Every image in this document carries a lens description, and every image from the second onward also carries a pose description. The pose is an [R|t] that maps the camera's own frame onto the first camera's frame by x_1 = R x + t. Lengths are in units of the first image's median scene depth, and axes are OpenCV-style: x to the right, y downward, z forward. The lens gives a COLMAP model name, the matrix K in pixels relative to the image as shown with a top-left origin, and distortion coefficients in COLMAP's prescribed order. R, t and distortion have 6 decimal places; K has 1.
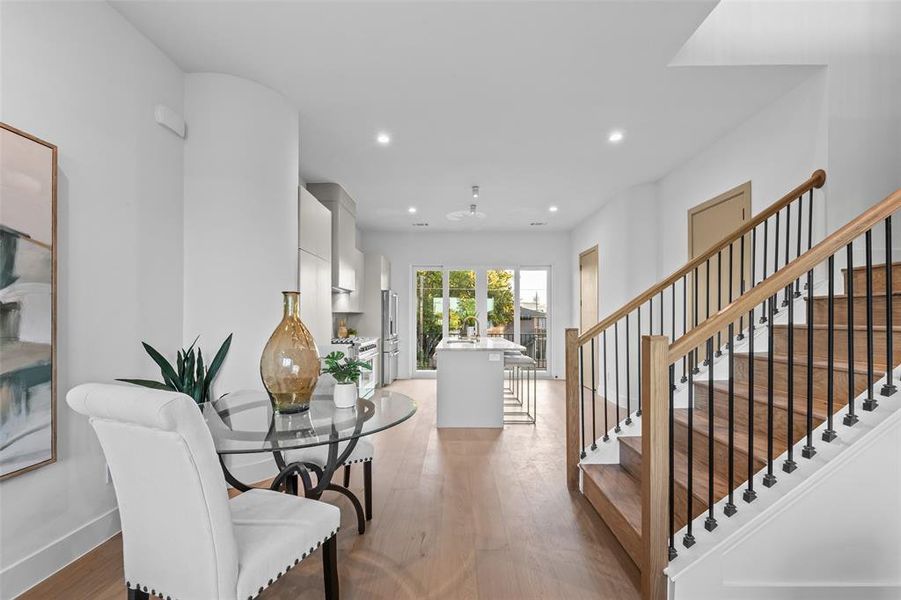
lens RADIAL K [[364.0, 0, 442.2], [0, 364.0, 320.4], [0, 0, 1]] dist [0.024627, -0.000101]
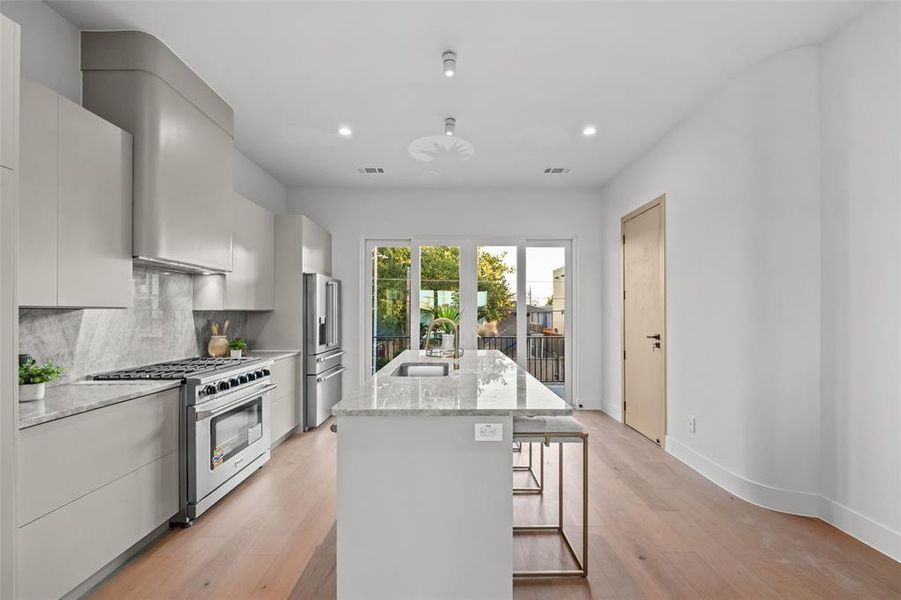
lens RADIAL K [[364.0, 0, 446.0], [0, 364.0, 316.1], [0, 0, 1]] dist [0.024627, -0.000101]
pose [[0.999591, 0.000075, 0.028584, 0.053424], [-0.000165, 0.999995, 0.003145, -0.012937], [-0.028583, -0.003148, 0.999586, 0.369485]]
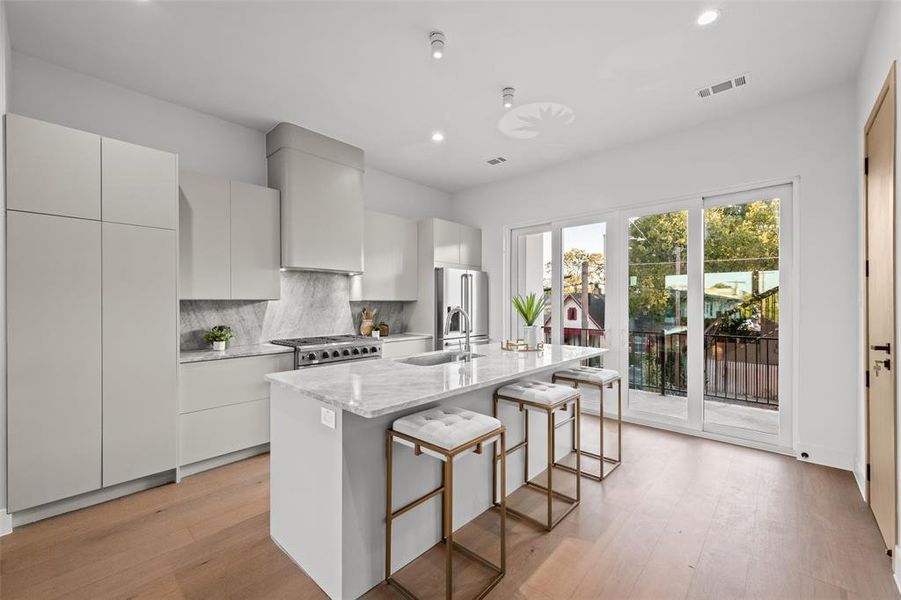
lens RADIAL K [[364.0, 0, 456.6], [0, 364.0, 307.8], [0, 0, 1]] dist [0.024627, -0.000101]
pose [[0.761596, 0.006843, -0.648016, 0.311683], [-0.001104, 0.999957, 0.009262, -0.012942], [0.648051, -0.006338, 0.761571, 0.475024]]
